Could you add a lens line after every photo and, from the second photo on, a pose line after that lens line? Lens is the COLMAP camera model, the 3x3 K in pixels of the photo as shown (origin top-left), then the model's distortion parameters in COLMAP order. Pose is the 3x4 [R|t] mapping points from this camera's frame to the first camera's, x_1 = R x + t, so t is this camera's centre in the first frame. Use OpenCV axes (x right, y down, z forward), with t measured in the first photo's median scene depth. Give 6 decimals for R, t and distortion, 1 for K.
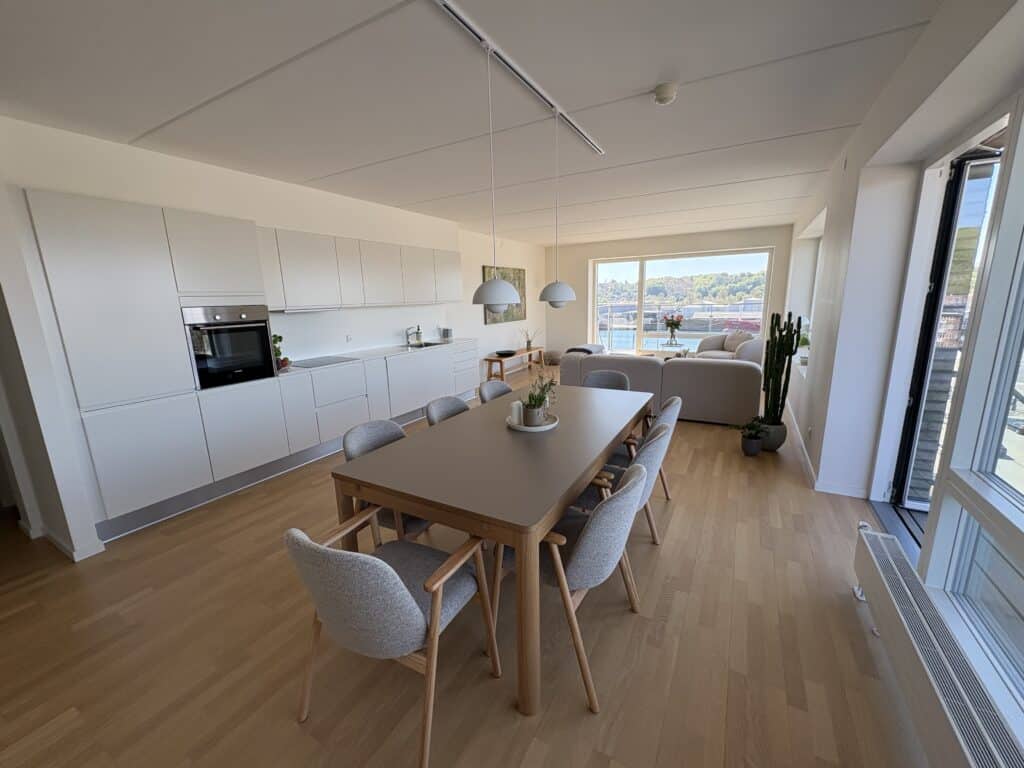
lens RADIAL K [[413.0, 0, 512.0], [0, 413.0, 384.0], [0, 0, 1]] dist [0.000888, 0.000041]
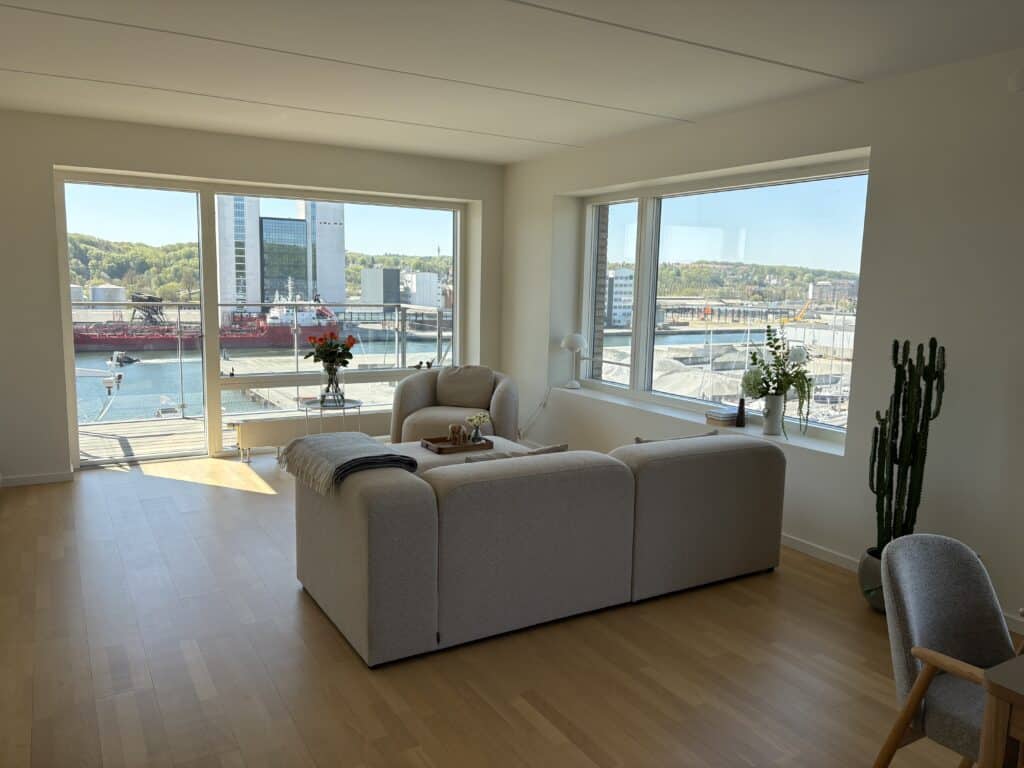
lens RADIAL K [[772.0, 0, 512.0], [0, 772.0, 384.0], [0, 0, 1]] dist [0.038094, -0.005002]
pose [[0.495149, -0.077369, 0.865356, -0.378035], [0.143418, 0.989641, 0.006418, -0.174554], [-0.856889, 0.120930, 0.501116, 0.842467]]
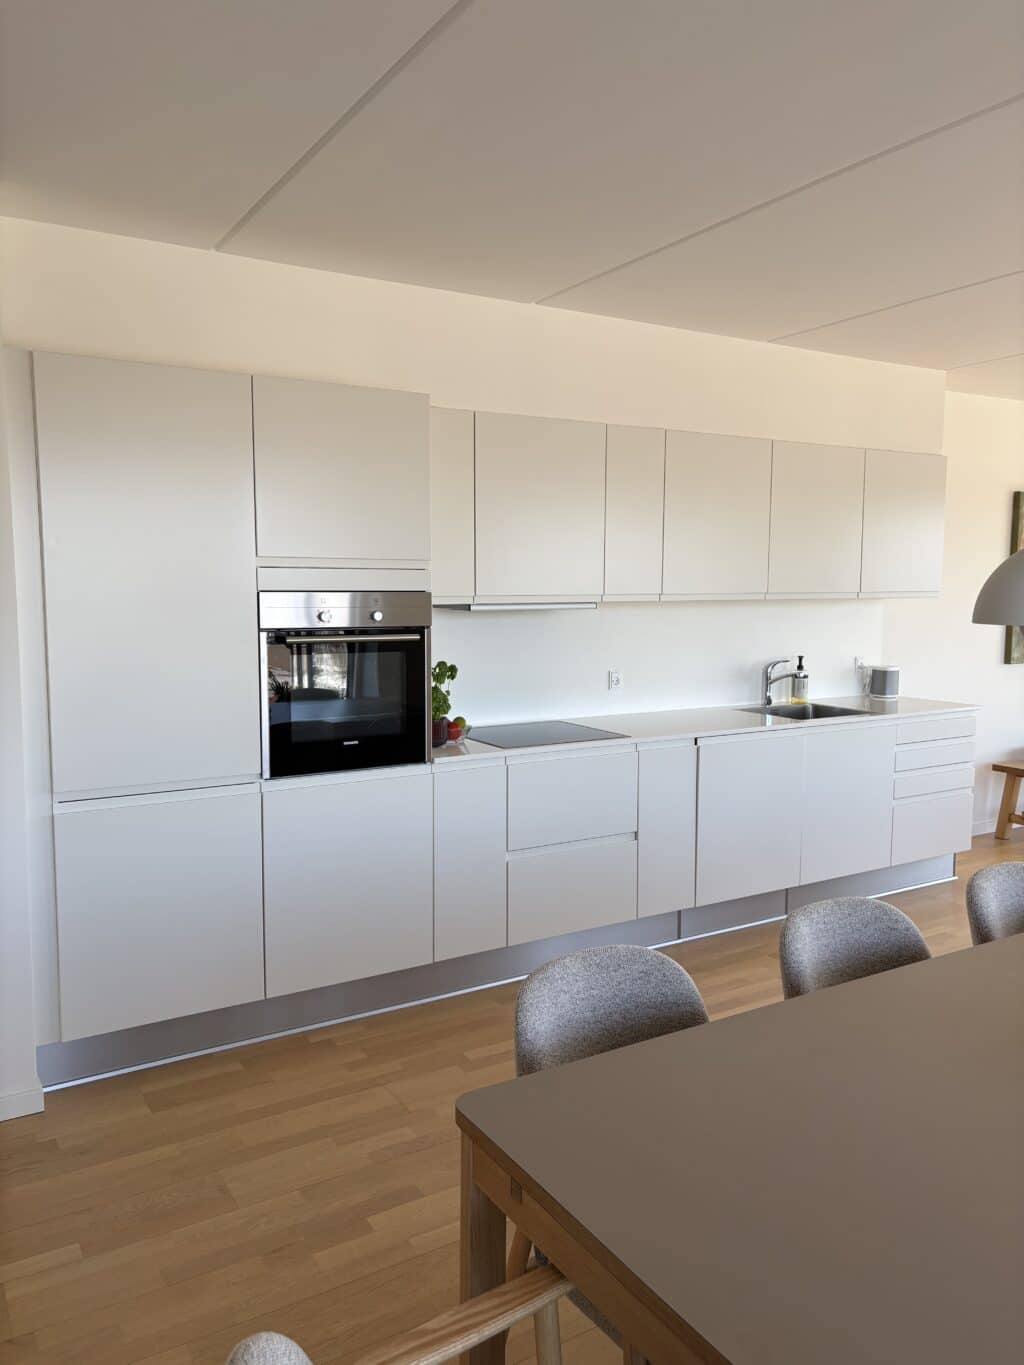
lens RADIAL K [[1029.1, 0, 512.0], [0, 1029.1, 682.5], [0, 0, 1]] dist [0.038094, -0.005002]
pose [[0.873210, 0.079104, -0.480882, -0.012594], [-0.127049, 0.989568, -0.067920, -0.031609], [0.470493, 0.120404, 0.874151, 0.113768]]
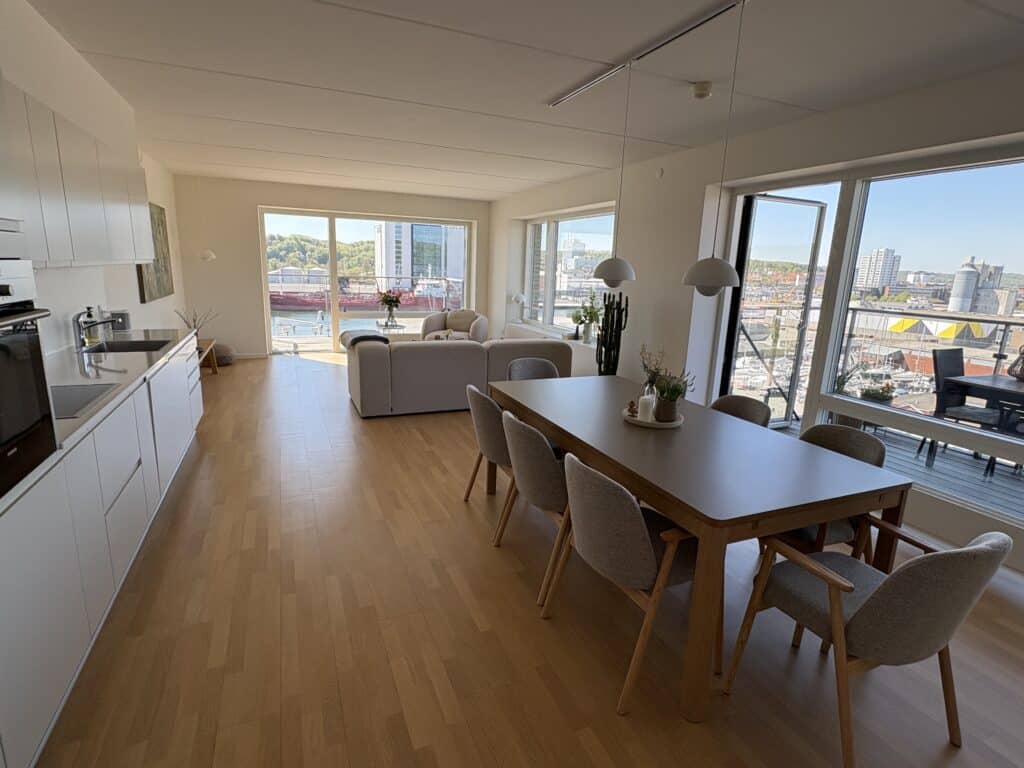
lens RADIAL K [[528.4, 0, 512.0], [0, 528.4, 384.0], [0, 0, 1]] dist [0.000244, 0.000312]
pose [[0.604229, -0.124531, 0.787019, -0.588291], [0.110895, 0.991242, 0.071706, -0.055451], [-0.789056, 0.043950, 0.612747, 0.313115]]
